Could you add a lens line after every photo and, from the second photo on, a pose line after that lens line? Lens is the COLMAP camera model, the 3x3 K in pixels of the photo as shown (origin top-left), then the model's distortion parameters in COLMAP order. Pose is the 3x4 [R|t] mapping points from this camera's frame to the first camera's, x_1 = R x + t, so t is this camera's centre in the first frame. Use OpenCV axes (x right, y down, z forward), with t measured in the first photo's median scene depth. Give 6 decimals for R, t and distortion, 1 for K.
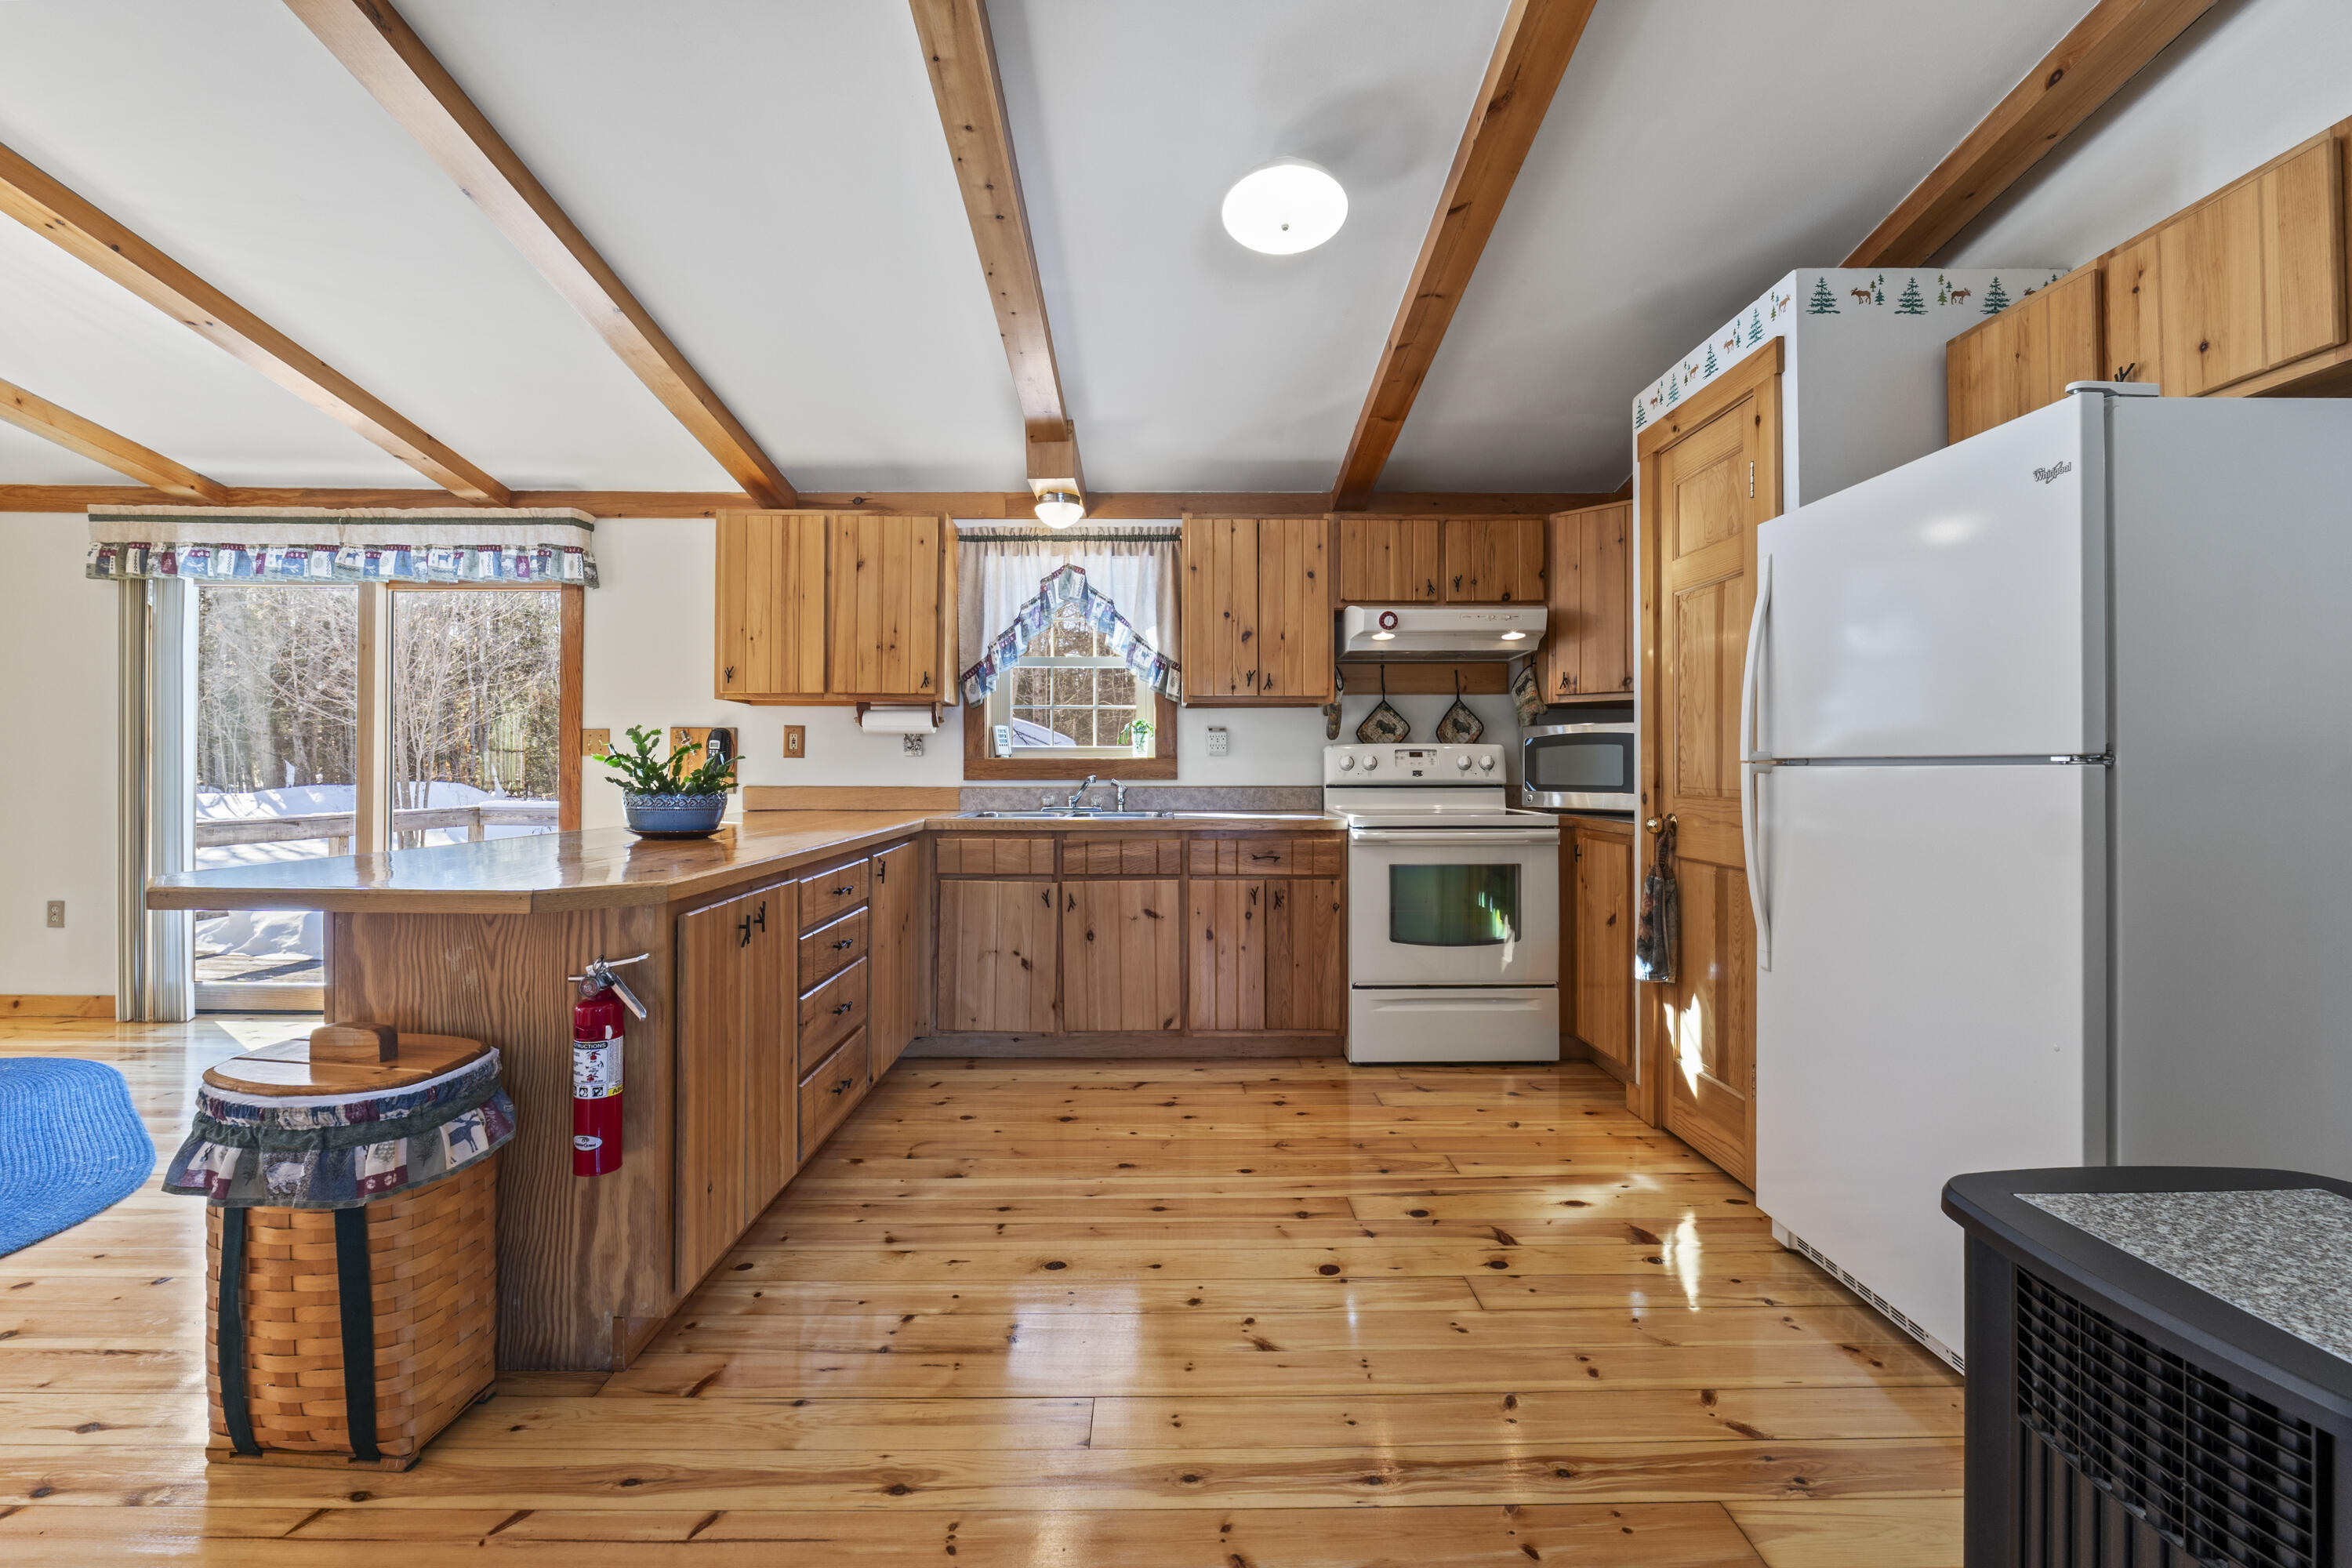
lens RADIAL K [[996.7, 0, 1166.3], [0, 996.7, 762.3], [0, 0, 1]] dist [-0.011955, 0.000227]
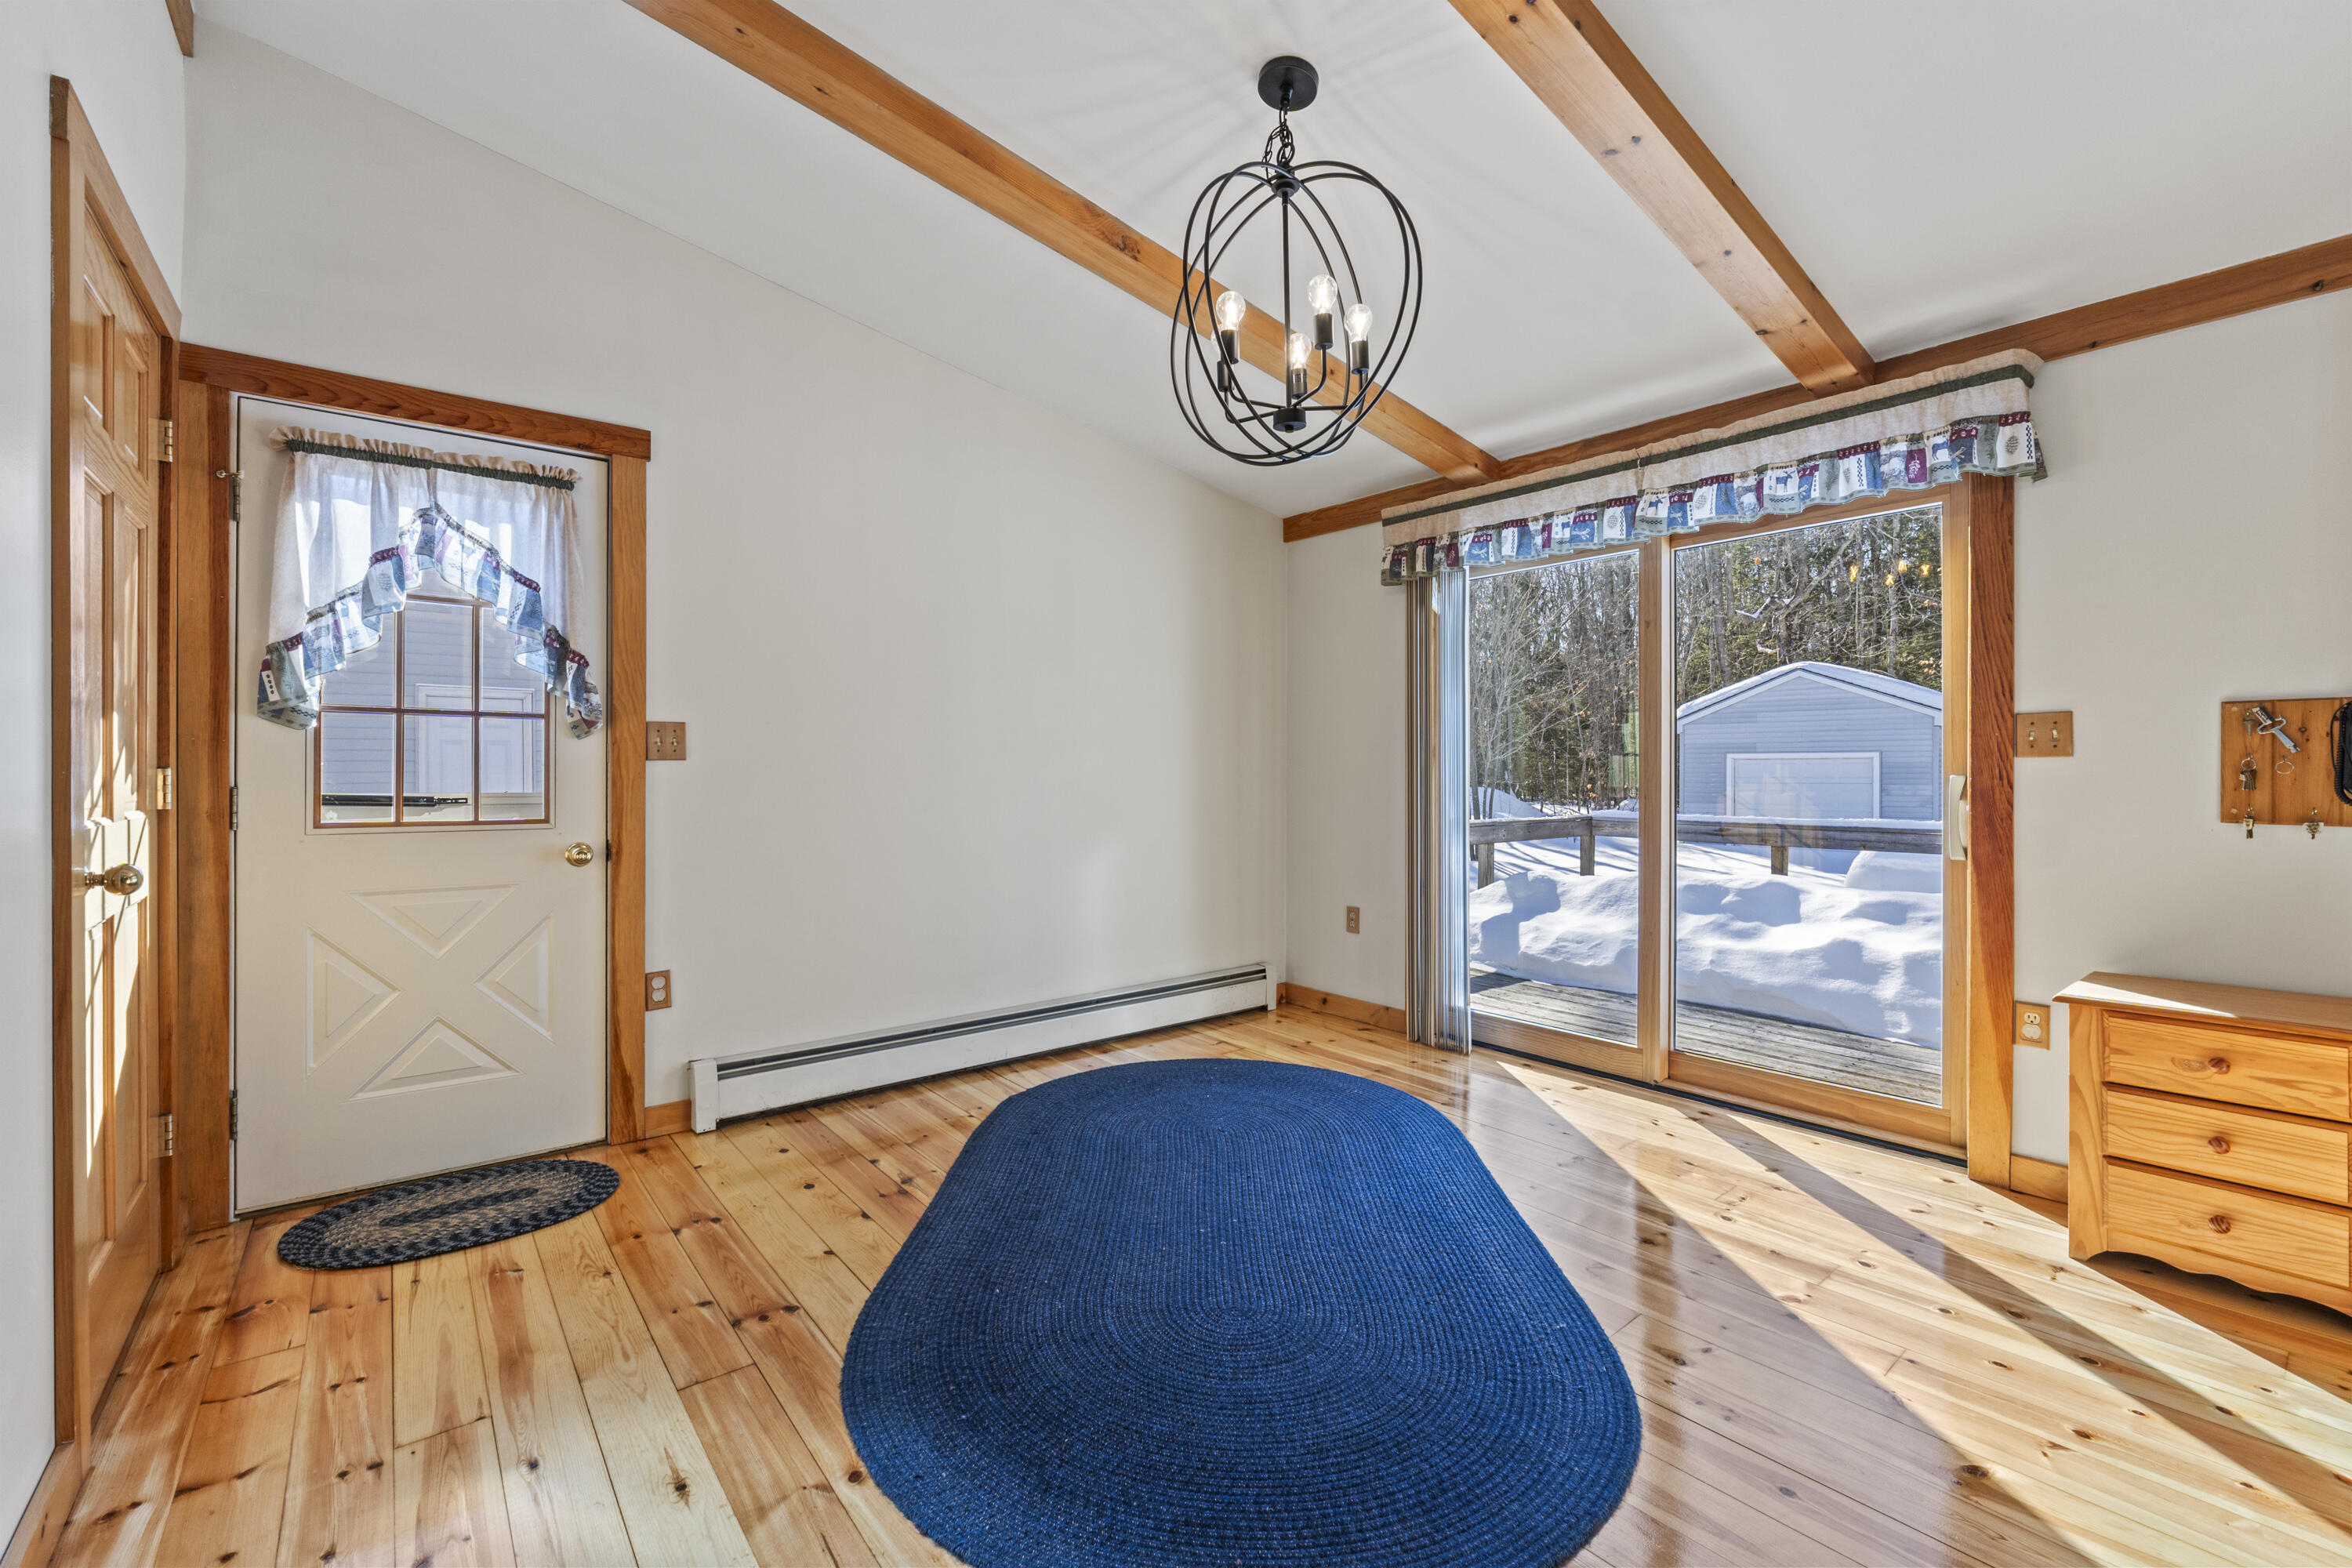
lens RADIAL K [[996.7, 0, 1166.3], [0, 996.7, 762.3], [0, 0, 1]] dist [-0.011955, 0.000227]
pose [[0.611986, -0.013170, -0.790759, -0.443290], [0.009146, 0.999912, -0.009575, -0.001892], [0.790815, -0.001372, 0.612053, 0.217334]]
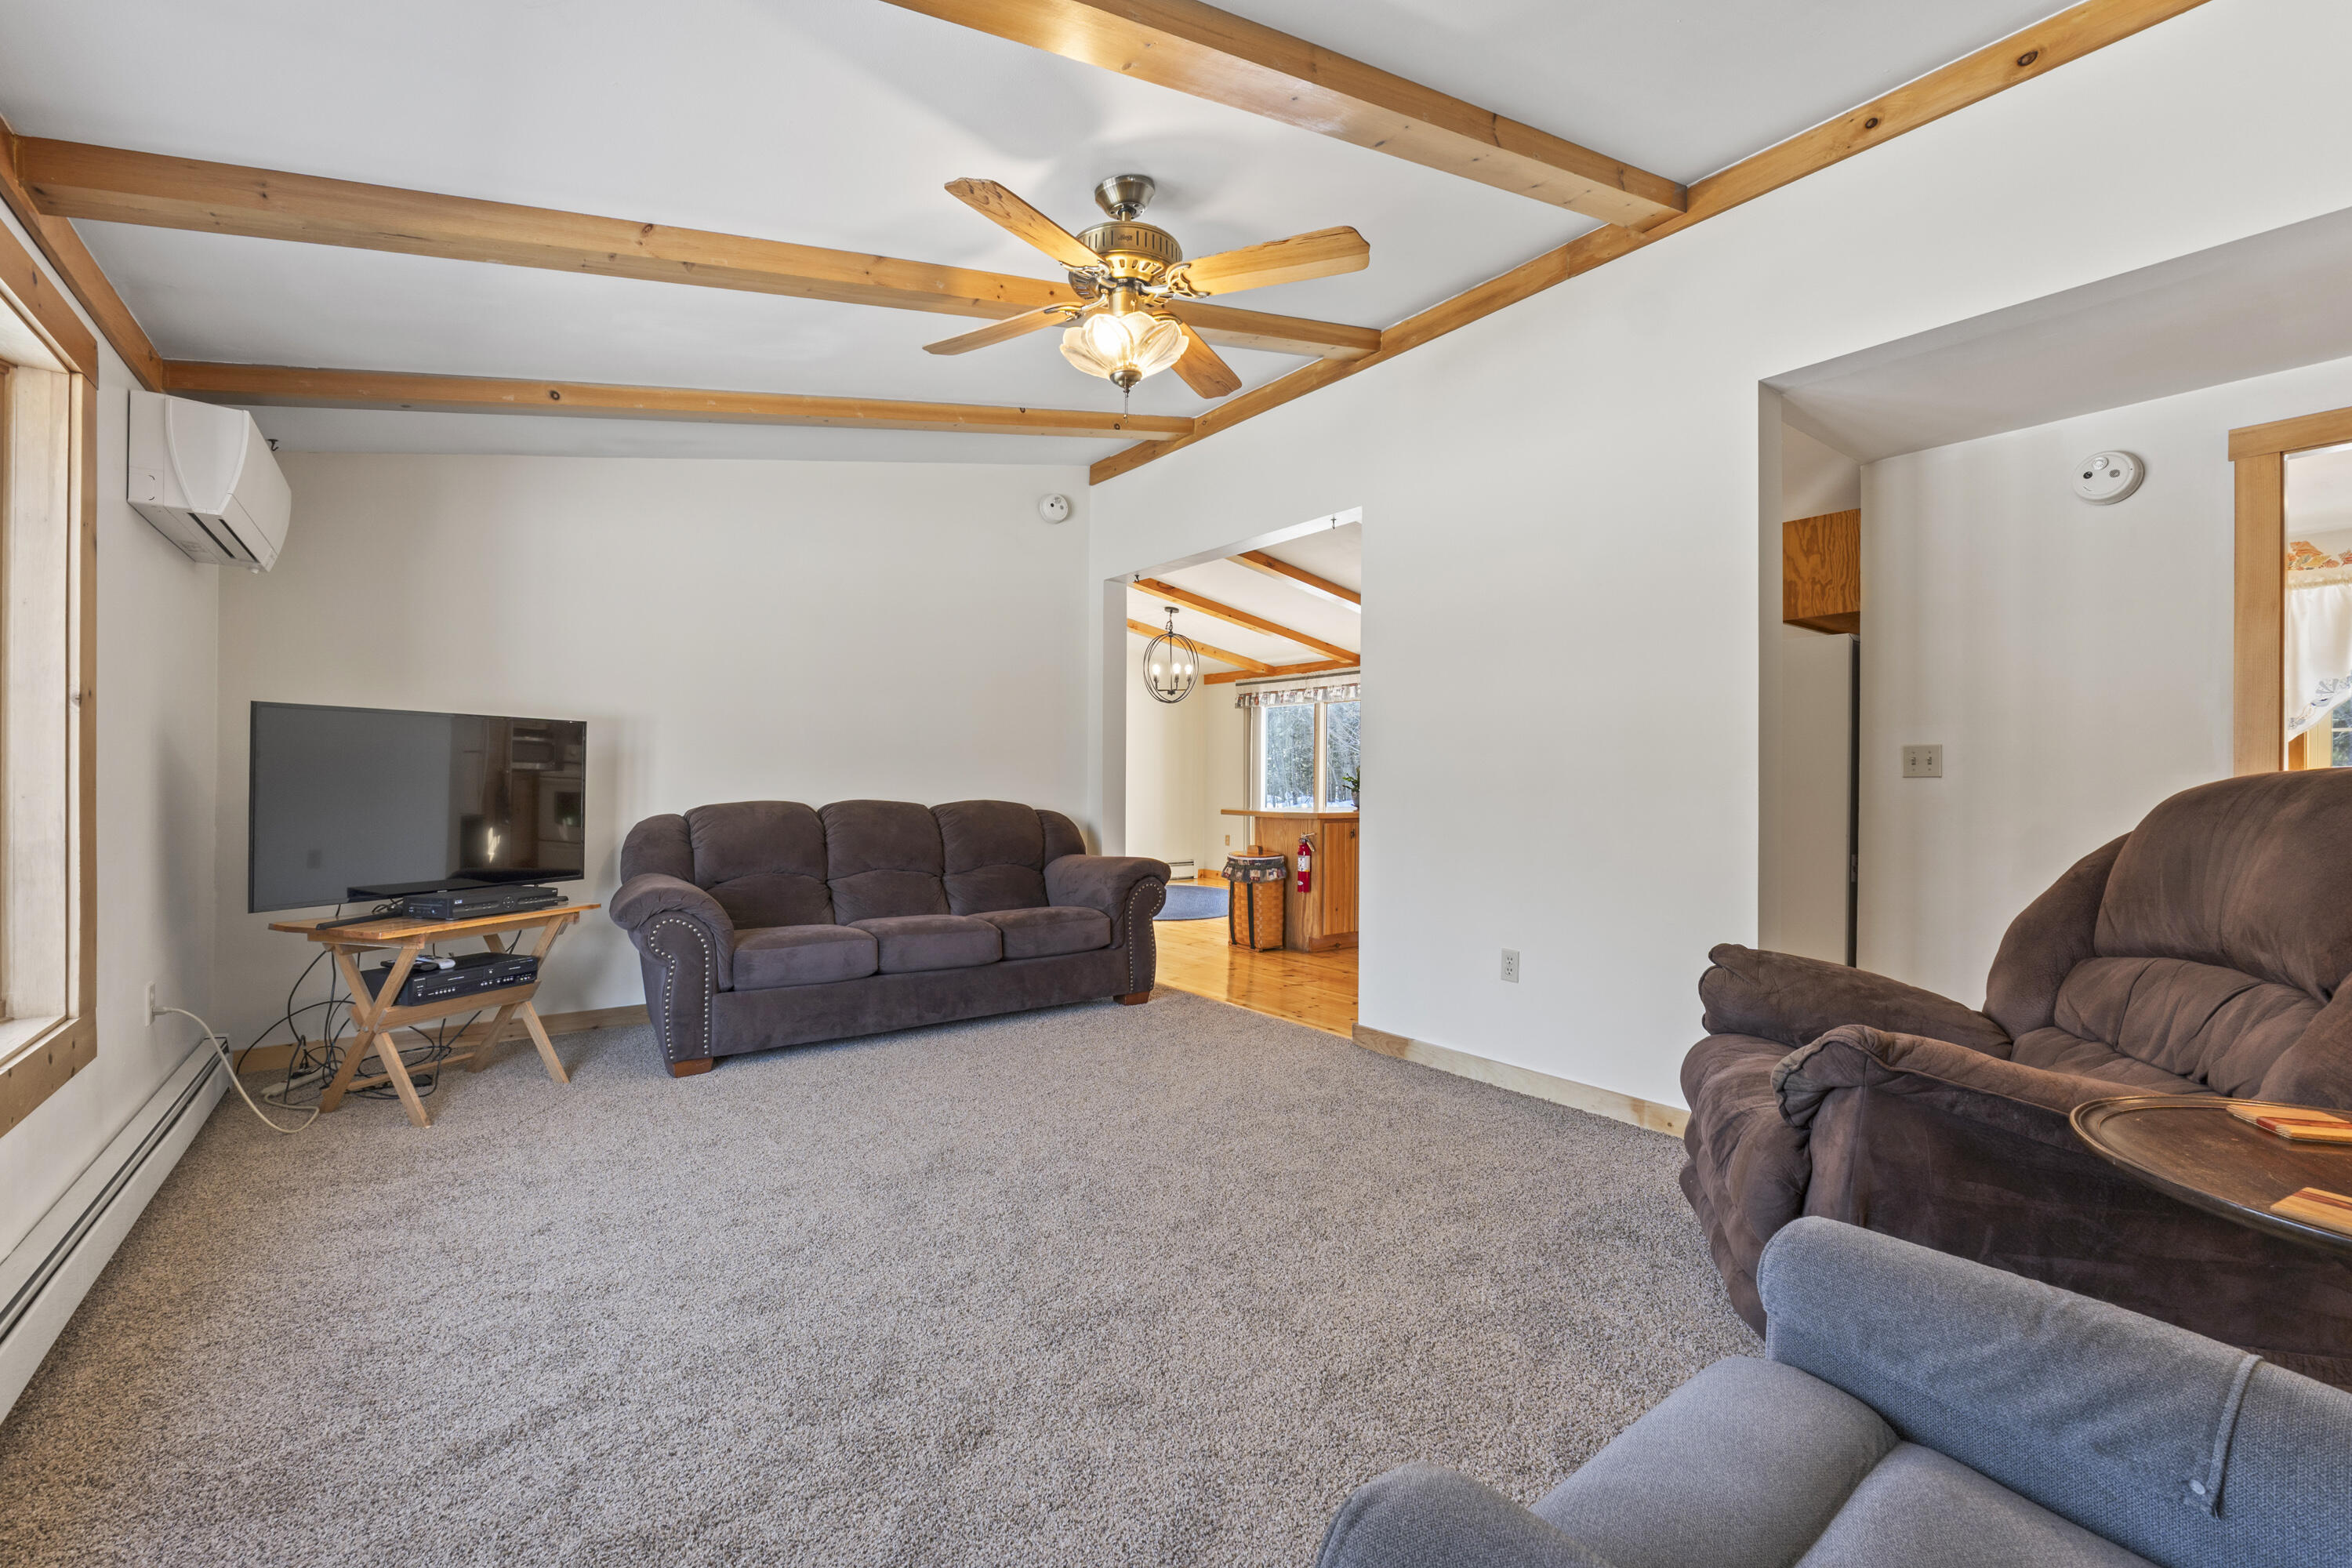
lens RADIAL K [[996.7, 0, 1166.3], [0, 996.7, 762.3], [0, 0, 1]] dist [-0.011955, 0.000227]
pose [[0.585055, -0.016460, -0.810826, 0.893023], [-0.000146, 0.999792, -0.020402, 0.005424], [0.810993, 0.012055, 0.584931, -0.657939]]
